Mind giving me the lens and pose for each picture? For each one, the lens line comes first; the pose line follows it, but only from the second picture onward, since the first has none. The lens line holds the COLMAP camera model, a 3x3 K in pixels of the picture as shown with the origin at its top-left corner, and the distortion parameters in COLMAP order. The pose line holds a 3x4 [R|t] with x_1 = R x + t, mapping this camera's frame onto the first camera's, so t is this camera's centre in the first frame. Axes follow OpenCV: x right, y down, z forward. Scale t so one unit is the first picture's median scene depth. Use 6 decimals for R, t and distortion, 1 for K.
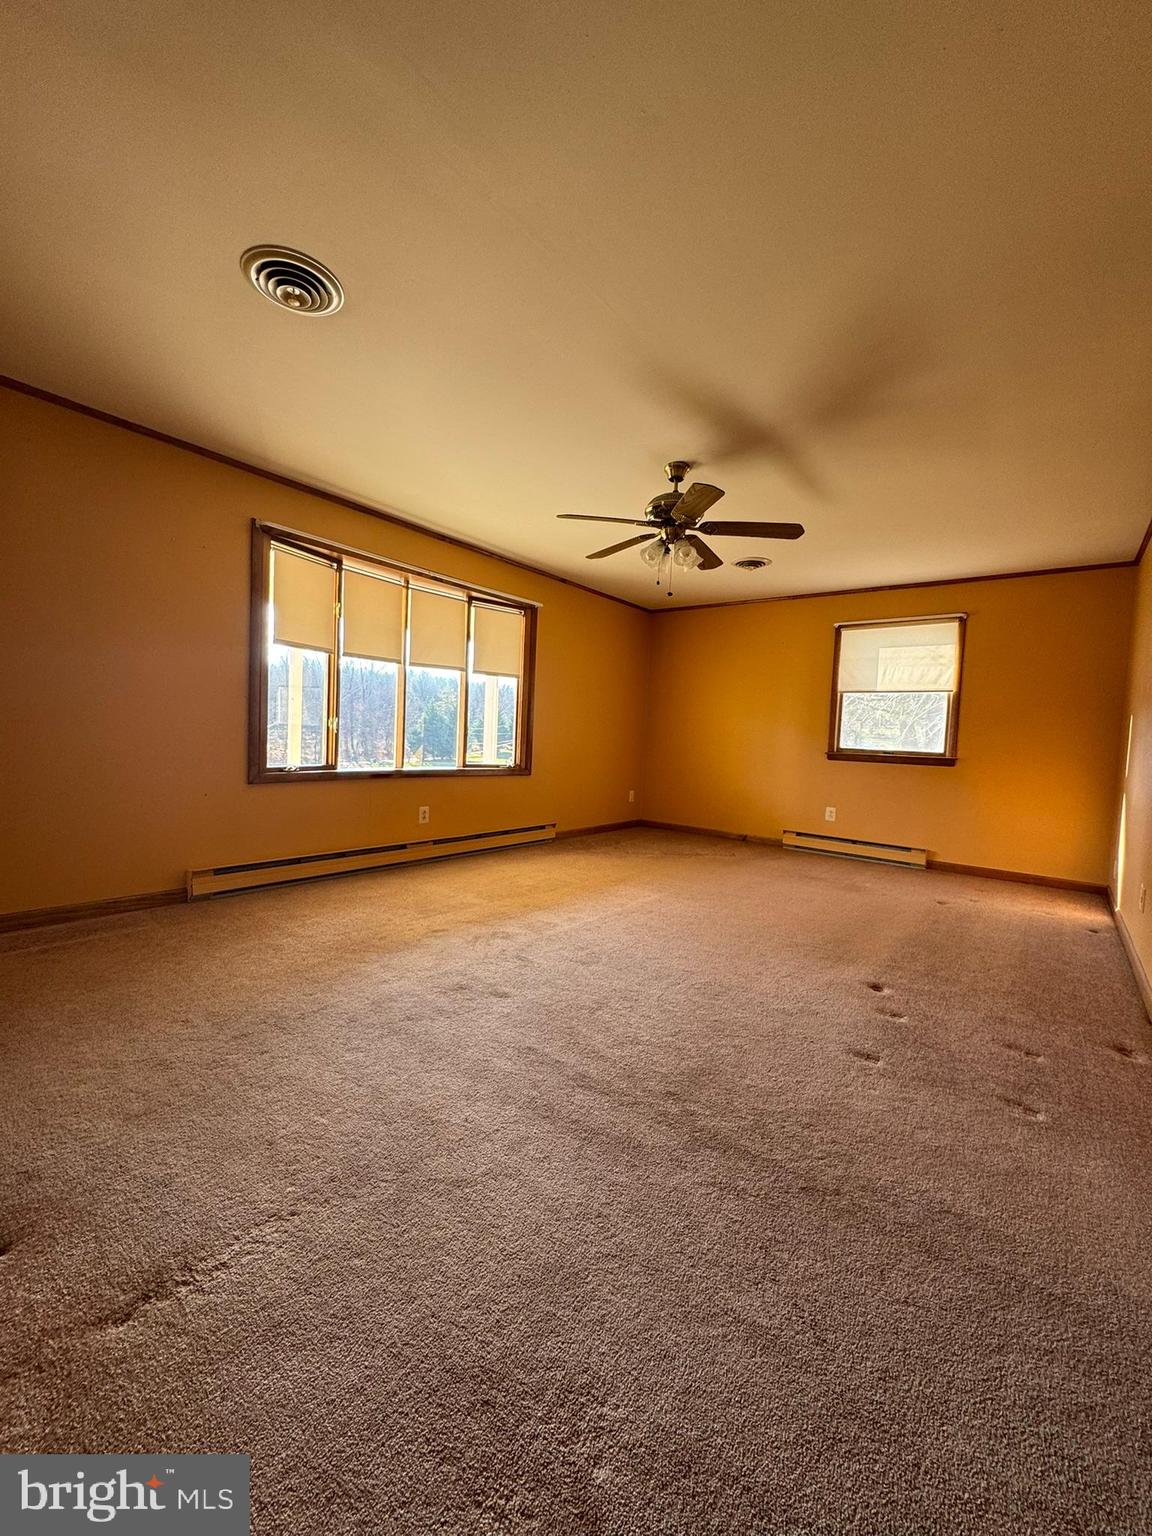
lens RADIAL K [[622.3, 0, 576.0], [0, 622.3, 768.0], [0, 0, 1]] dist [-0.000440, -0.000033]
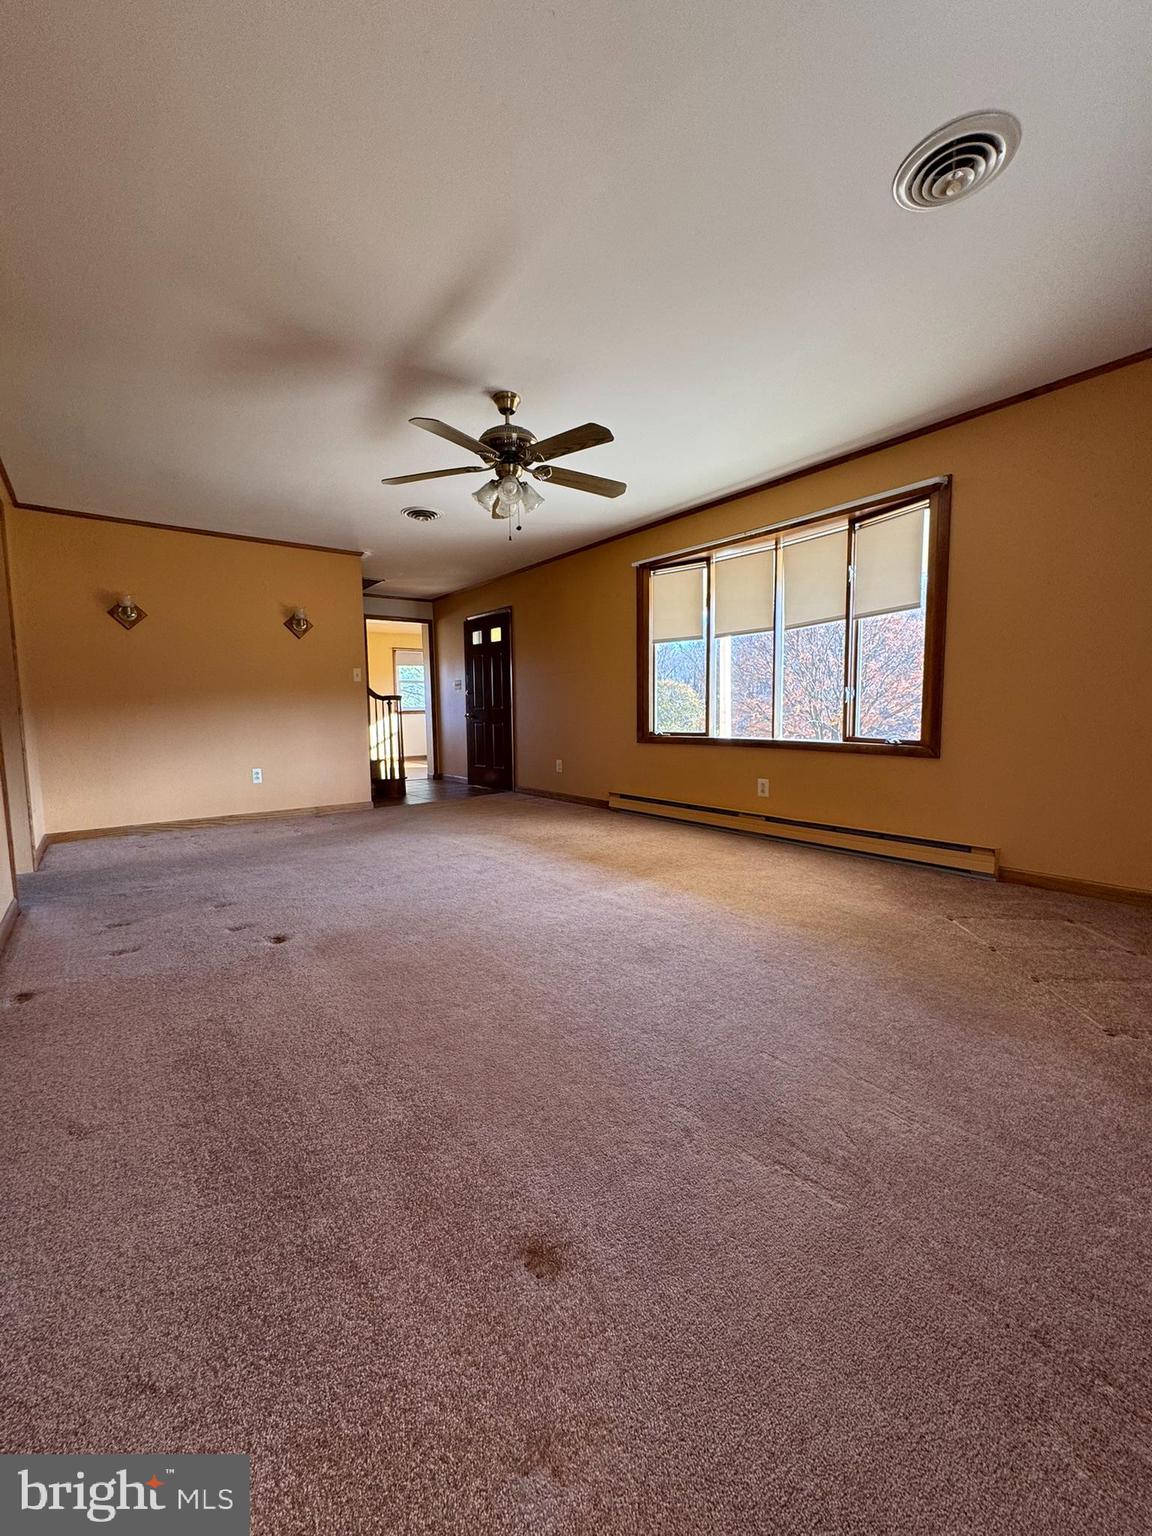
lens RADIAL K [[622.3, 0, 576.0], [0, 622.3, 768.0], [0, 0, 1]] dist [-0.000440, -0.000033]
pose [[-0.255958, 0.063899, -0.964574, 0.822184], [-0.033151, 0.996646, 0.074821, -0.018259], [0.966119, 0.051127, -0.252981, 1.059301]]
